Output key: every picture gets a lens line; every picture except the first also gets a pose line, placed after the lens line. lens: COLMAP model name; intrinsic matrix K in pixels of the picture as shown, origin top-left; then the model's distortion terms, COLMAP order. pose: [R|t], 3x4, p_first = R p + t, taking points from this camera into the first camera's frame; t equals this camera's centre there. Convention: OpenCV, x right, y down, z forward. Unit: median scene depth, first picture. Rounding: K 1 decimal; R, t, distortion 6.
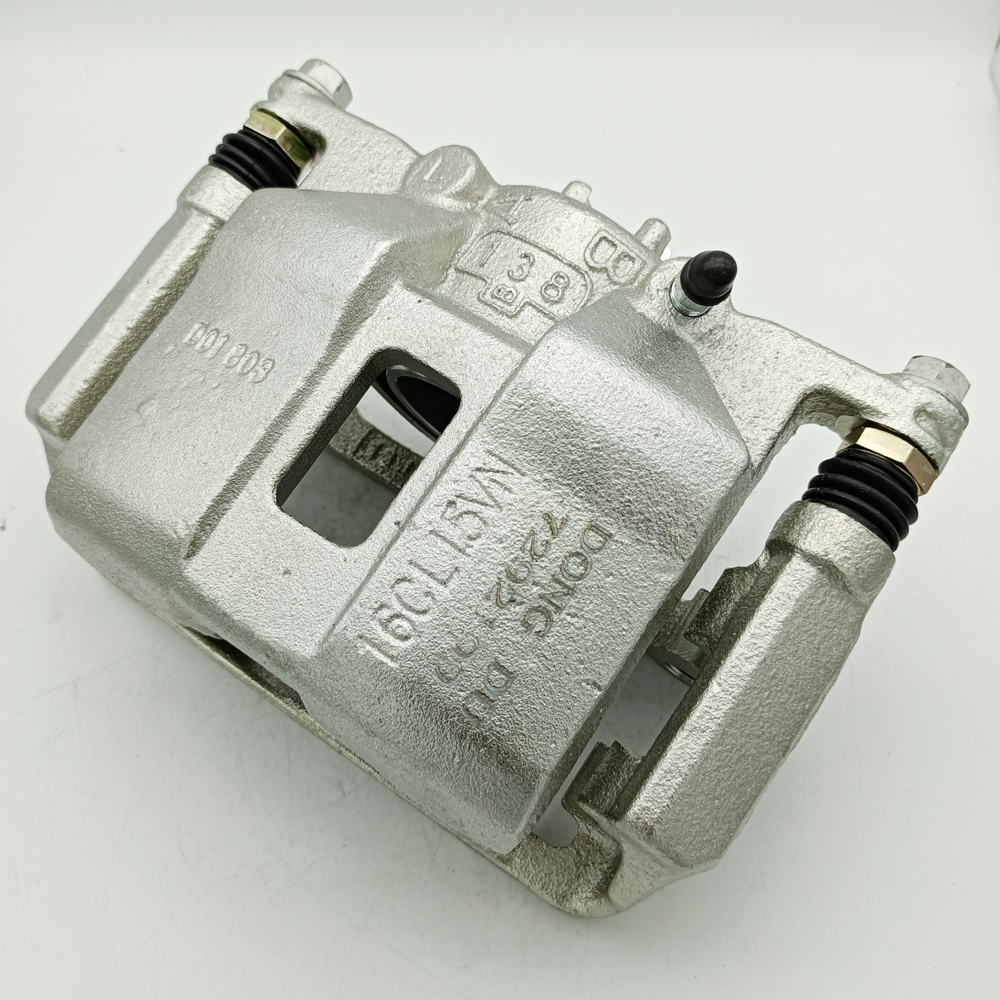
lens RADIAL K [[1096.6, 0, 500.0], [0, 1096.6, 500.0], [0, 0, 1]] dist [0.104079, -0.418417]
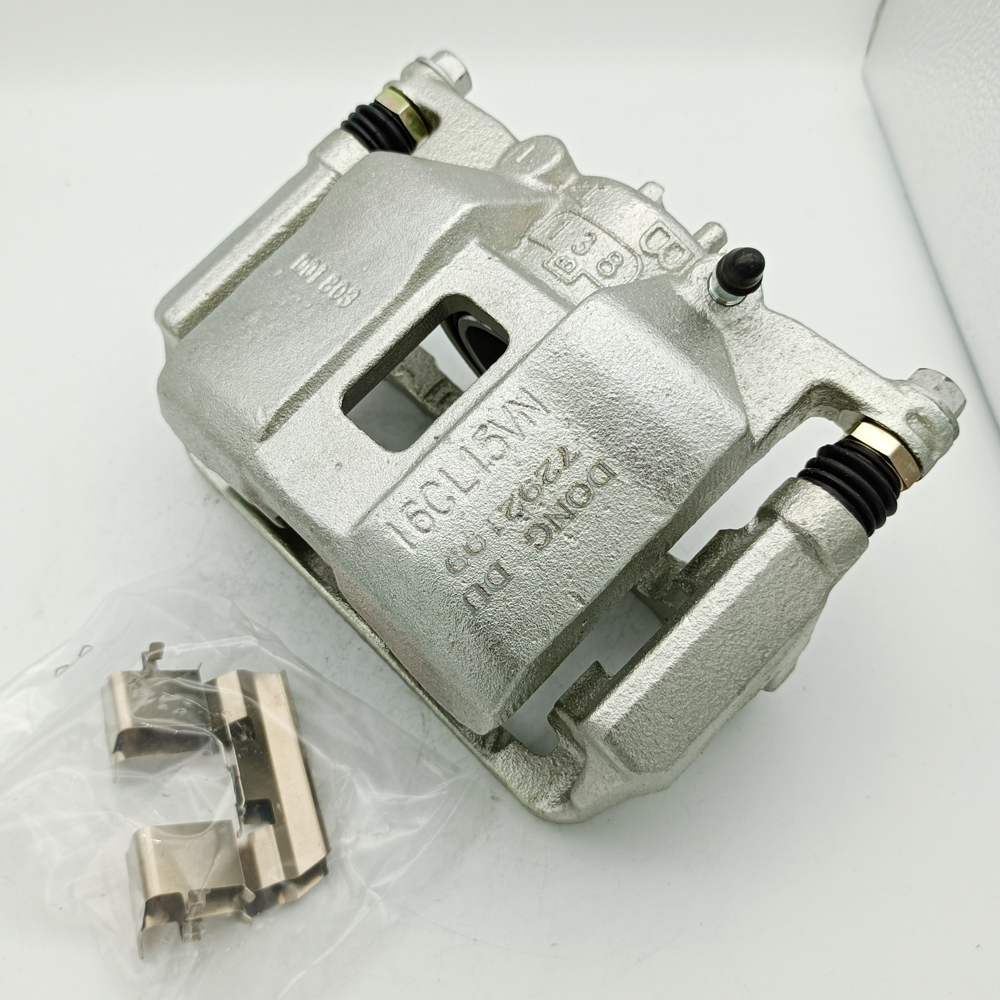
lens RADIAL K [[1096.6, 0, 500.0], [0, 1096.6, 500.0], [0, 0, 1]] dist [0.104079, -0.418417]
pose [[0.982171, 0.156881, -0.103575, 0.099381], [-0.159867, 0.986912, -0.021136, 0.095298], [0.098904, 0.037317, 0.994397, -0.148268]]
